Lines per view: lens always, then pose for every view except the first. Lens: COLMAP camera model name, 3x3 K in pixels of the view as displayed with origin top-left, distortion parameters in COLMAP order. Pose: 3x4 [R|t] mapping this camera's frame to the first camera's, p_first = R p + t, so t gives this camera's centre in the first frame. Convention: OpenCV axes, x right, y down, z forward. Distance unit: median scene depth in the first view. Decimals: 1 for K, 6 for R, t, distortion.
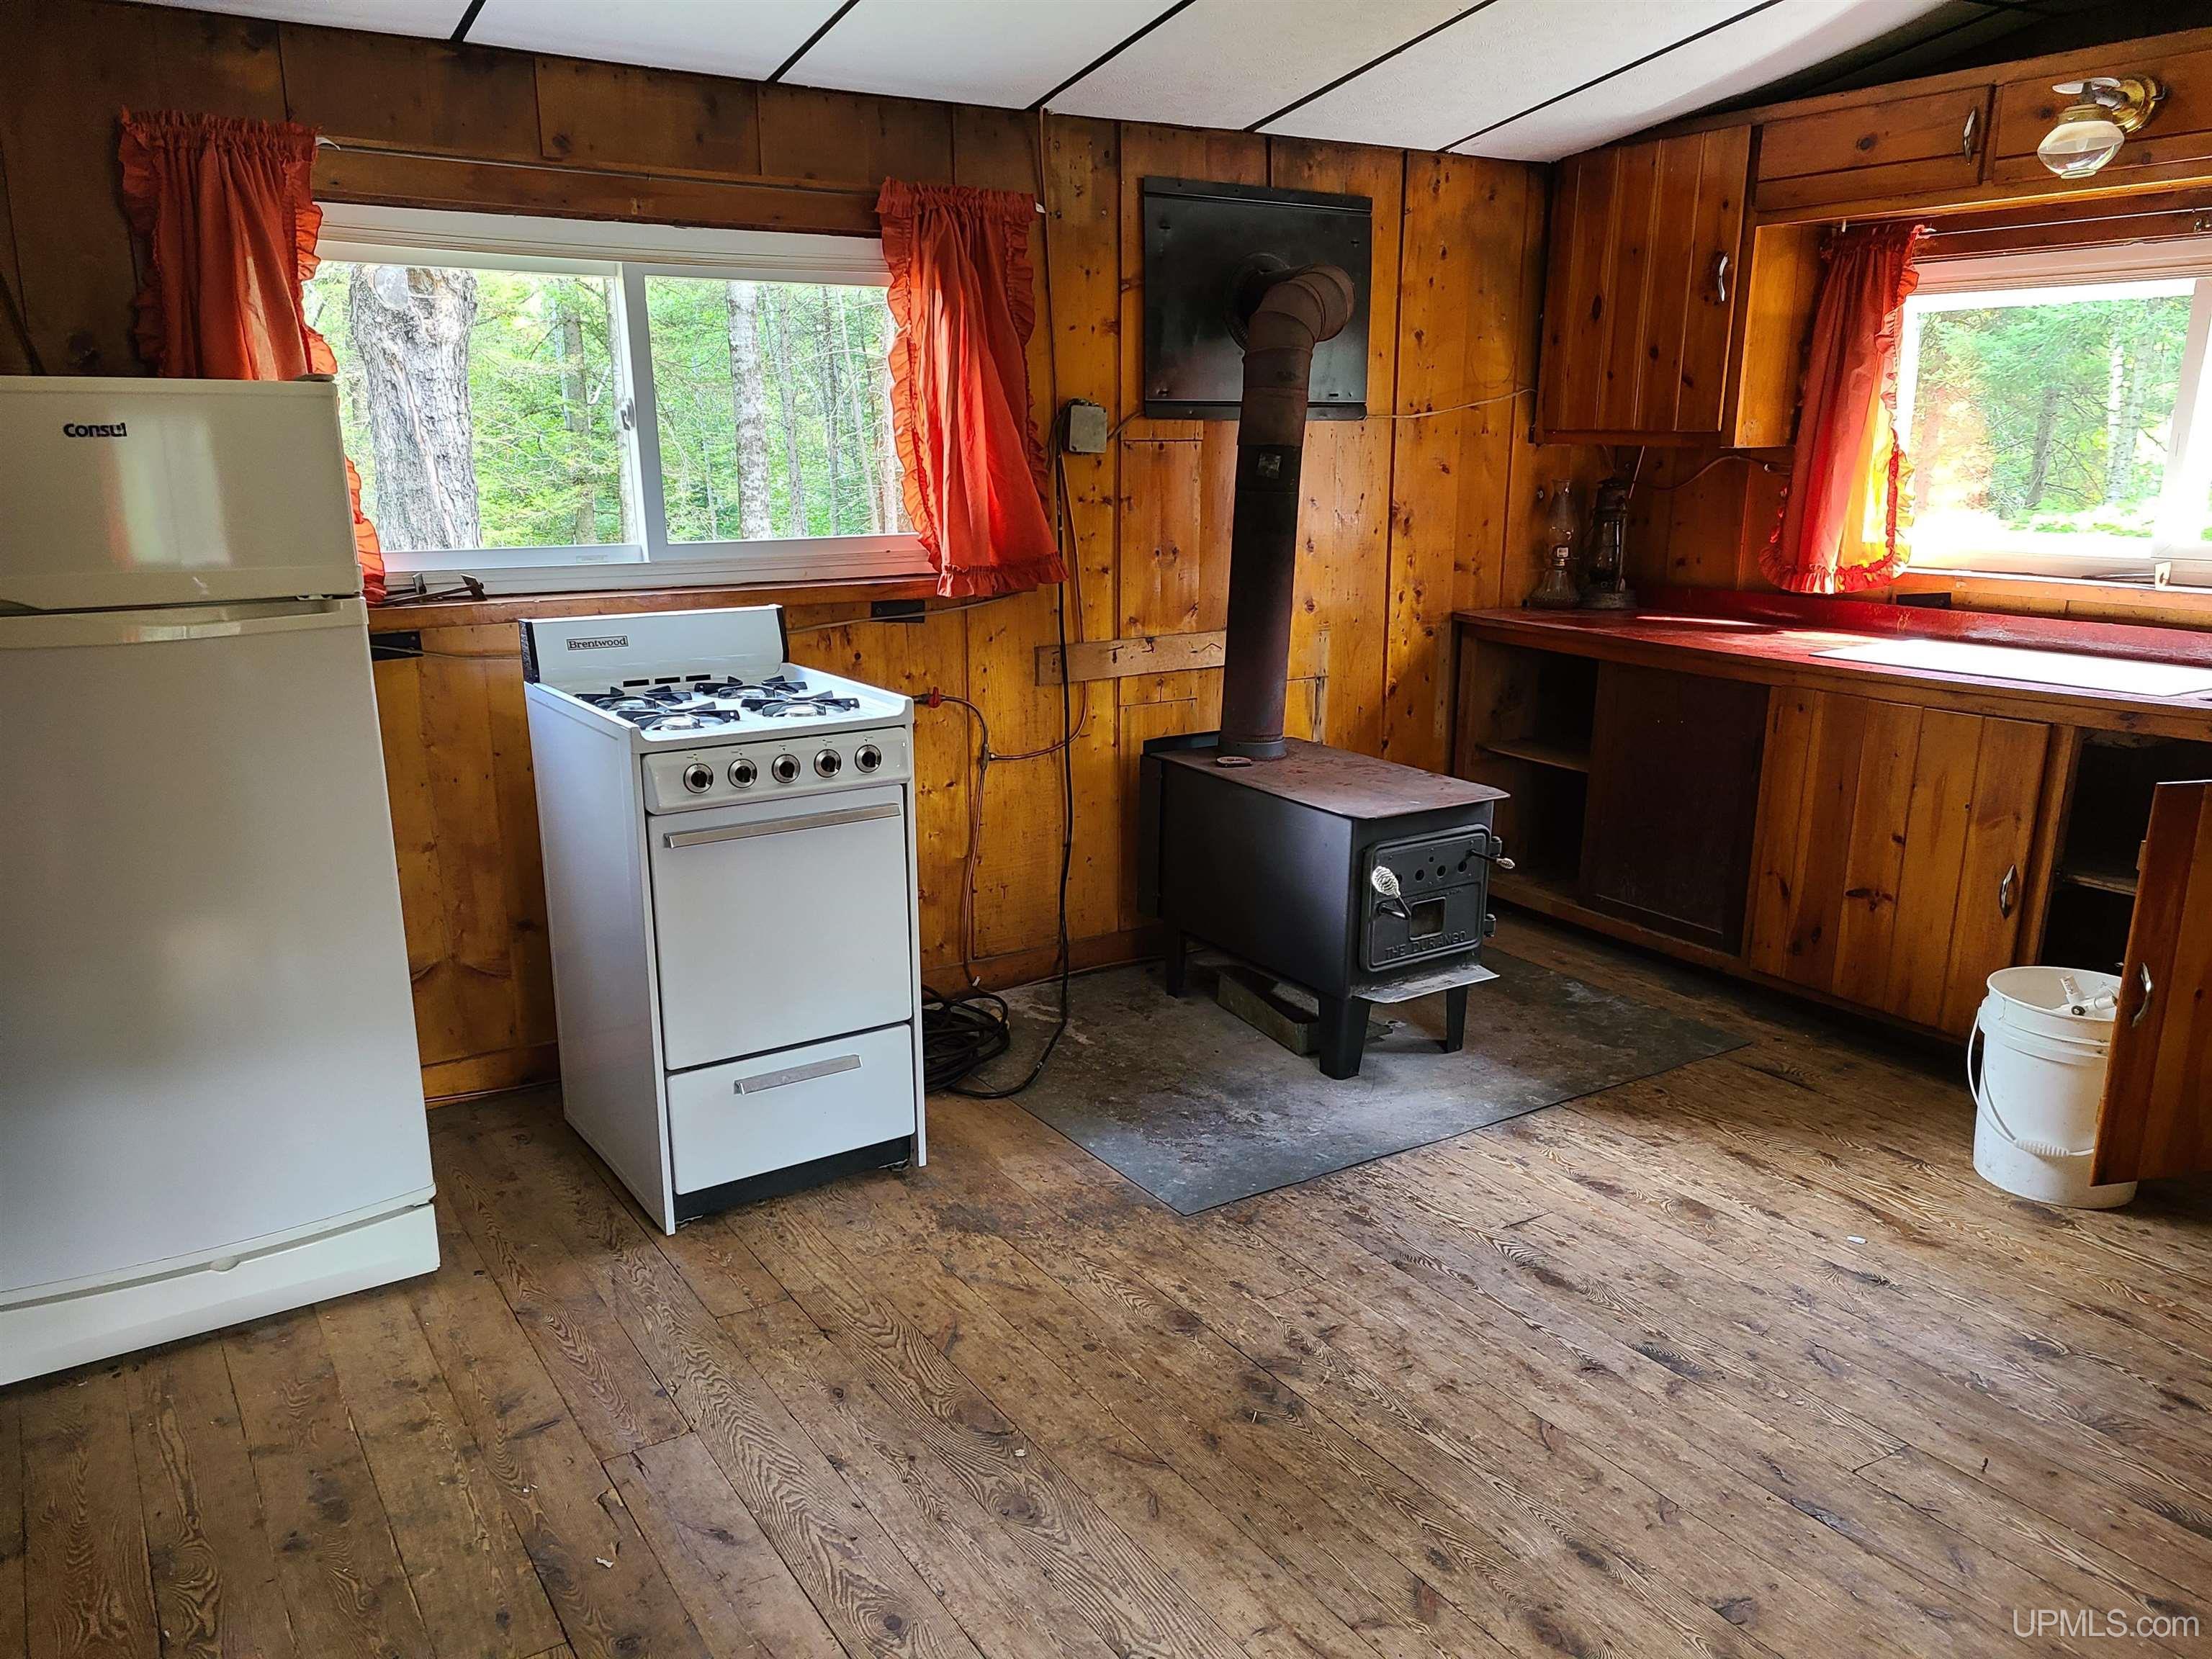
lens RADIAL K [[1658.2, 0, 1094.4], [0, 1658.2, 859.7], [0, 0, 1]] dist [0.061880, -0.047740]
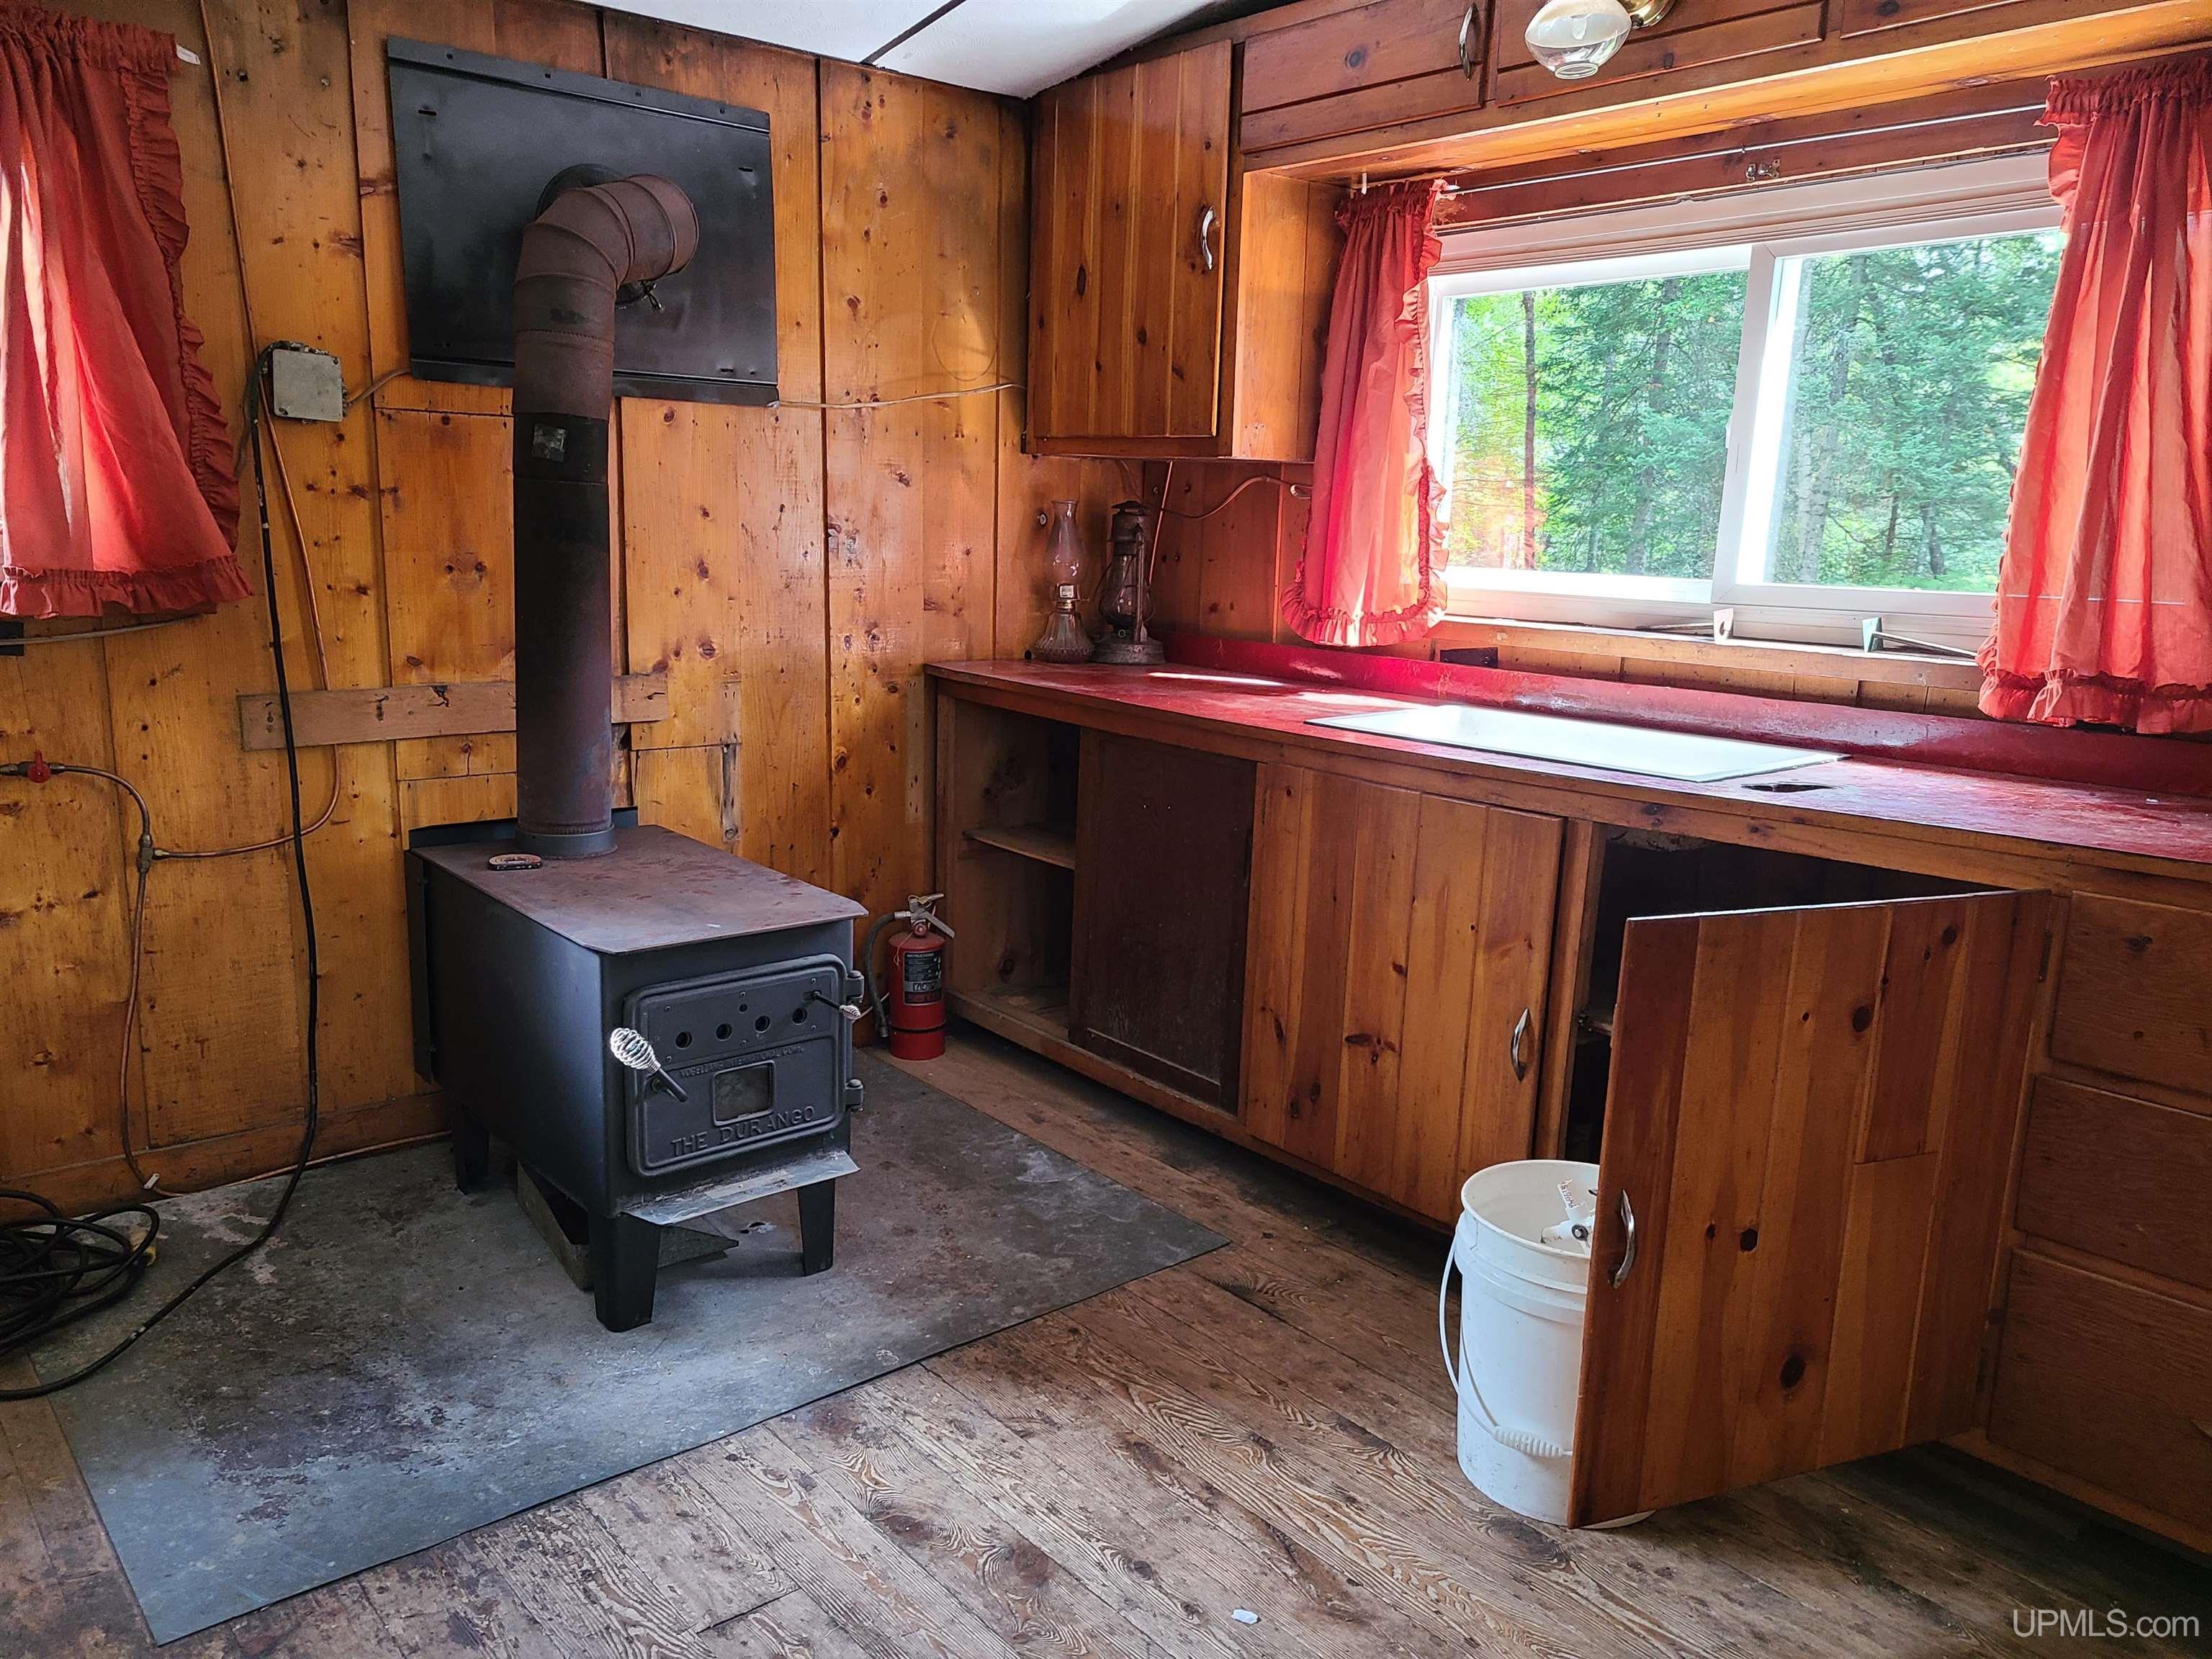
lens RADIAL K [[1658.2, 0, 1108.6], [0, 1658.2, 859.4], [0, 0, 1]] dist [0.061880, -0.047740]
pose [[0.990894, -0.000422, 0.134641, 0.235919], [0.005960, 0.999153, -0.040727, -0.029640], [-0.134509, 0.041159, 0.990057, 0.266149]]
